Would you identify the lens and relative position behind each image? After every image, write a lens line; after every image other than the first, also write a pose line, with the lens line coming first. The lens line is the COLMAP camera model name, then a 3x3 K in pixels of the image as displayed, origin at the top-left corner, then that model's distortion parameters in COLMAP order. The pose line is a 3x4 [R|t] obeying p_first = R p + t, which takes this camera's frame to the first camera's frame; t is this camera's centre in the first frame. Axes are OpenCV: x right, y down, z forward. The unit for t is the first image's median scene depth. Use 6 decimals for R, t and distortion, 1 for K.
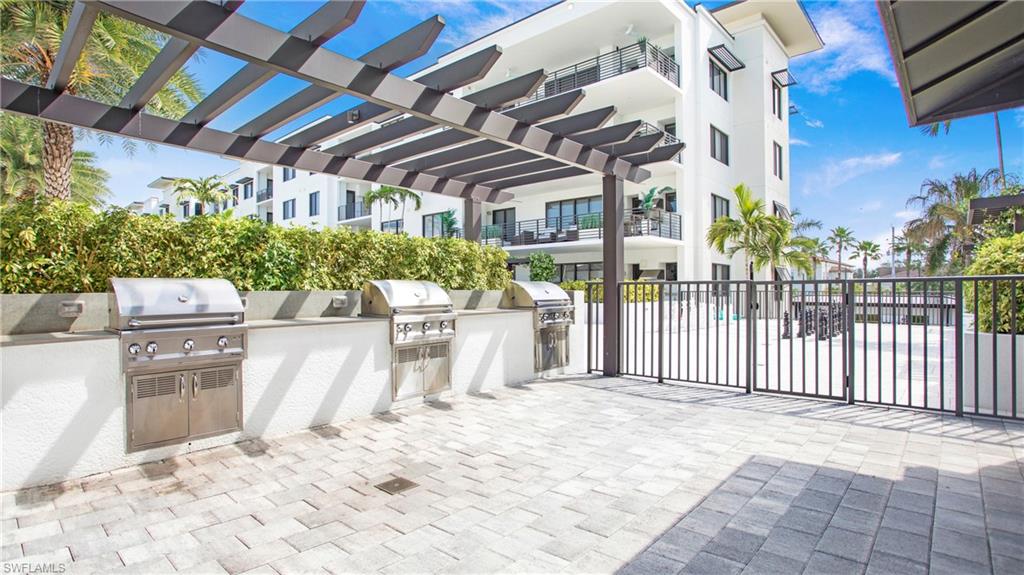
lens RADIAL K [[497.7, 0, 514.7], [0, 497.7, 287.9], [0, 0, 1]] dist [-0.001690, -0.000018]
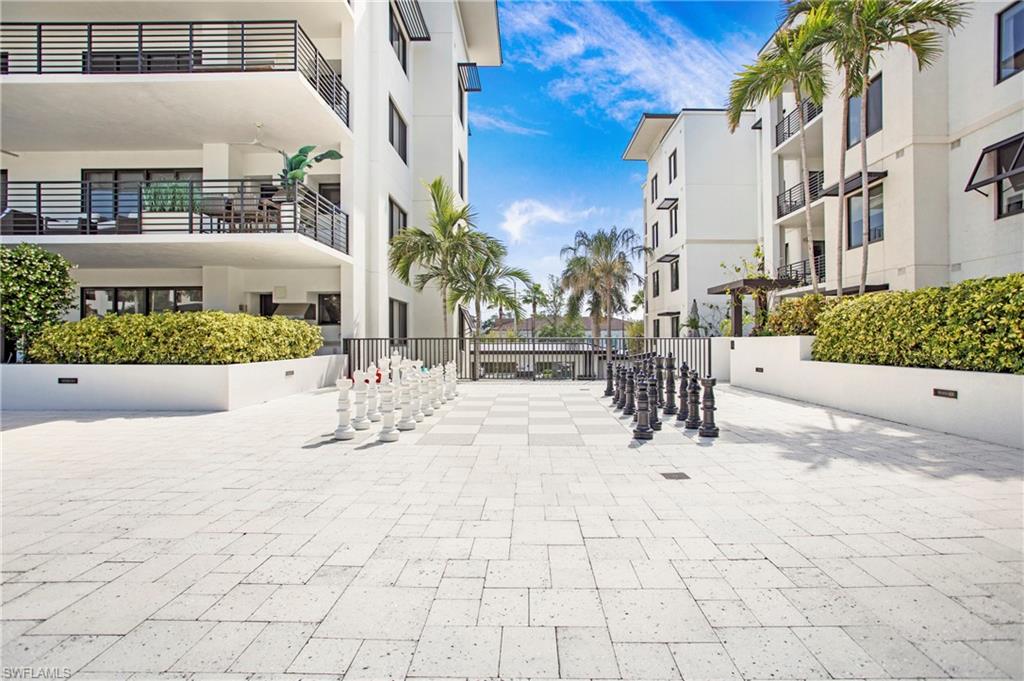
lens RADIAL K [[483.2, 0, 514.9], [0, 483.2, 332.2], [0, 0, 1]] dist [-0.003700, -0.000645]
pose [[0.751338, 0.015000, 0.659747, 0.090413], [-0.012874, 0.999885, -0.008072, 0.000310], [-0.659792, -0.002429, 0.751444, 0.386155]]
